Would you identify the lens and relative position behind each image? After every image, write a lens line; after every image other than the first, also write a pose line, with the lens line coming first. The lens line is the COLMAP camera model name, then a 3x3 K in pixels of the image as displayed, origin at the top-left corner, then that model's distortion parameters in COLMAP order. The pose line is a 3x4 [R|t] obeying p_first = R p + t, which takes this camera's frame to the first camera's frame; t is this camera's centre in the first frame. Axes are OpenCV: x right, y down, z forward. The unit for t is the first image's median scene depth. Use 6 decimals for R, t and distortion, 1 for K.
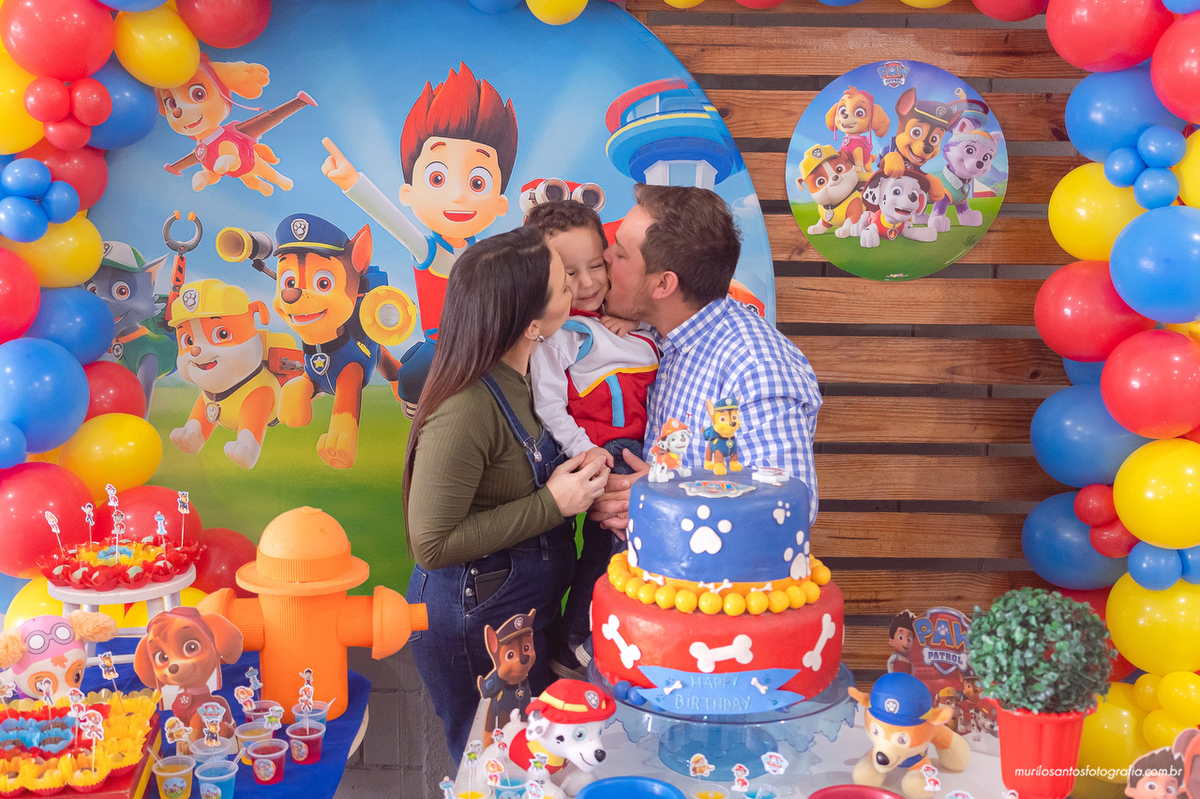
lens RADIAL K [[1245.8, 0, 600.0], [0, 1245.8, 399.5], [0, 0, 1]] dist [-0.005562, -0.022713]
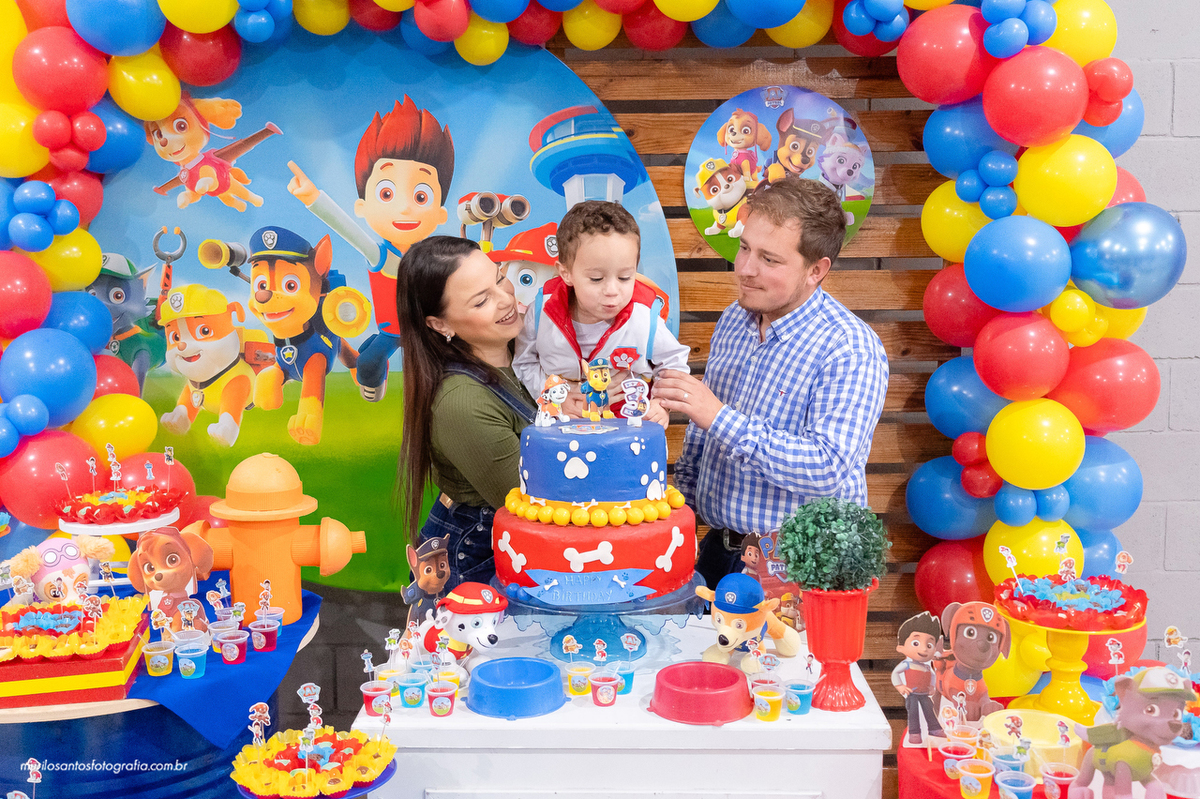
lens RADIAL K [[1229.3, 0, 591.7], [0, 1229.3, 389.3], [0, 0, 1]] dist [0.016489, -0.009400]
pose [[0.999769, -0.018685, -0.010605, 0.071177], [0.018363, 0.999390, -0.029695, 0.043938], [0.011153, 0.029493, 0.999503, -0.148624]]
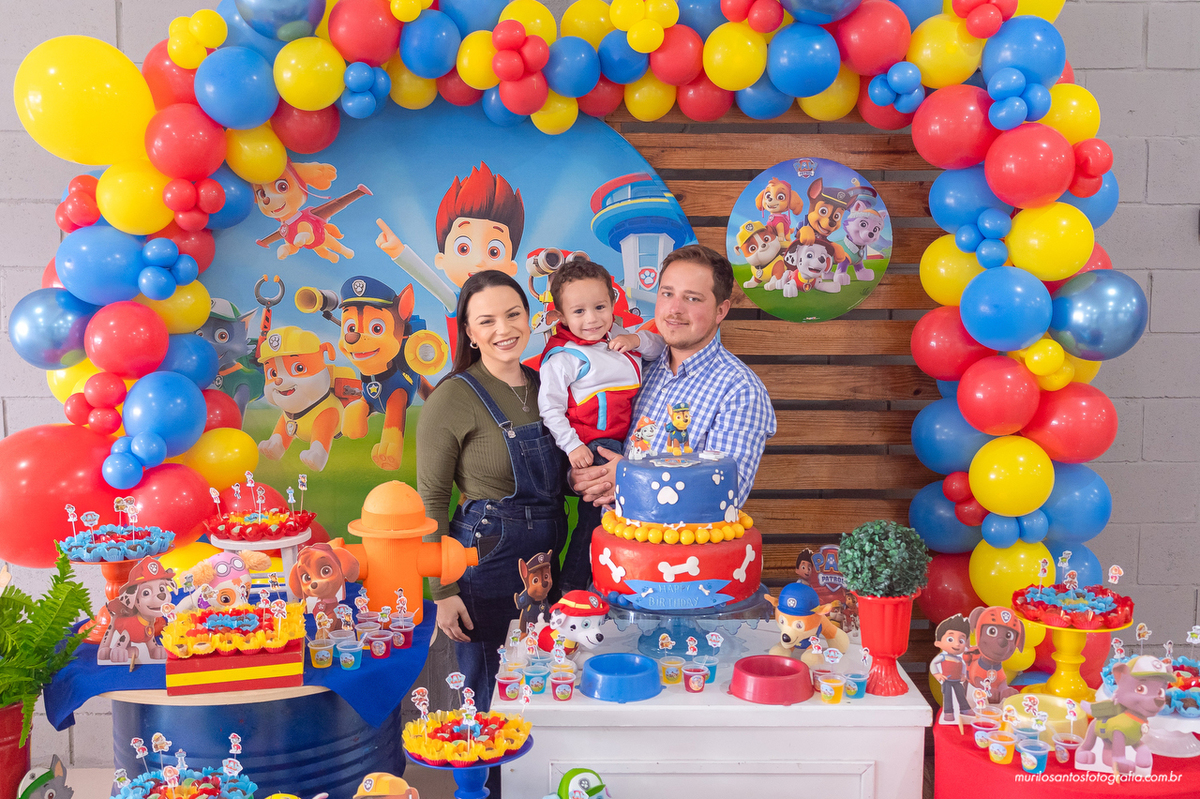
lens RADIAL K [[1230.7, 0, 600.0], [0, 1230.7, 399.5], [0, 0, 1]] dist [-0.009356, 0.016977]
pose [[0.999625, -0.011473, 0.024845, -0.020252], [0.012313, 0.999349, -0.033906, 0.028813], [-0.024439, 0.034199, 0.999116, -0.304110]]
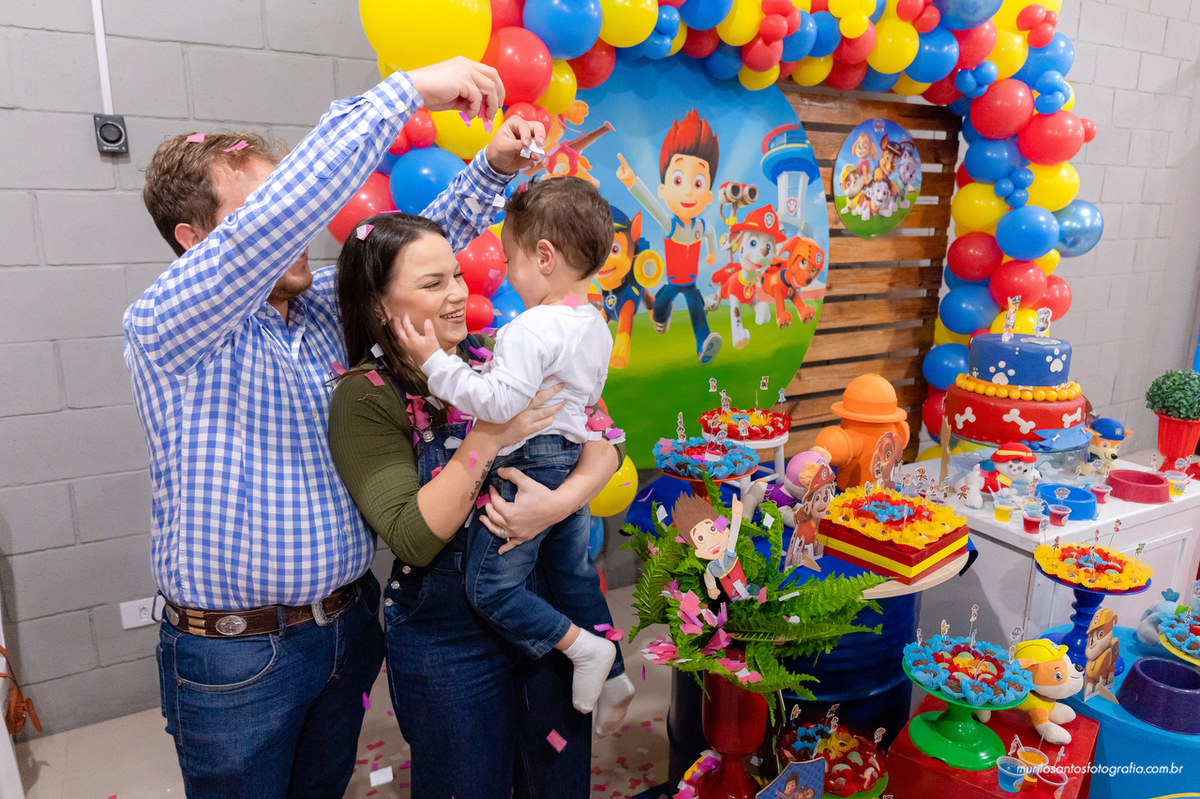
lens RADIAL K [[792.0, 0, 594.2], [0, 792.0, 403.7], [0, 0, 1]] dist [0.003172, -0.000323]
pose [[0.871314, -0.124470, 0.474678, -0.745981], [0.075984, 0.989852, 0.120085, -0.023941], [-0.484808, -0.068564, 0.871929, 0.141804]]
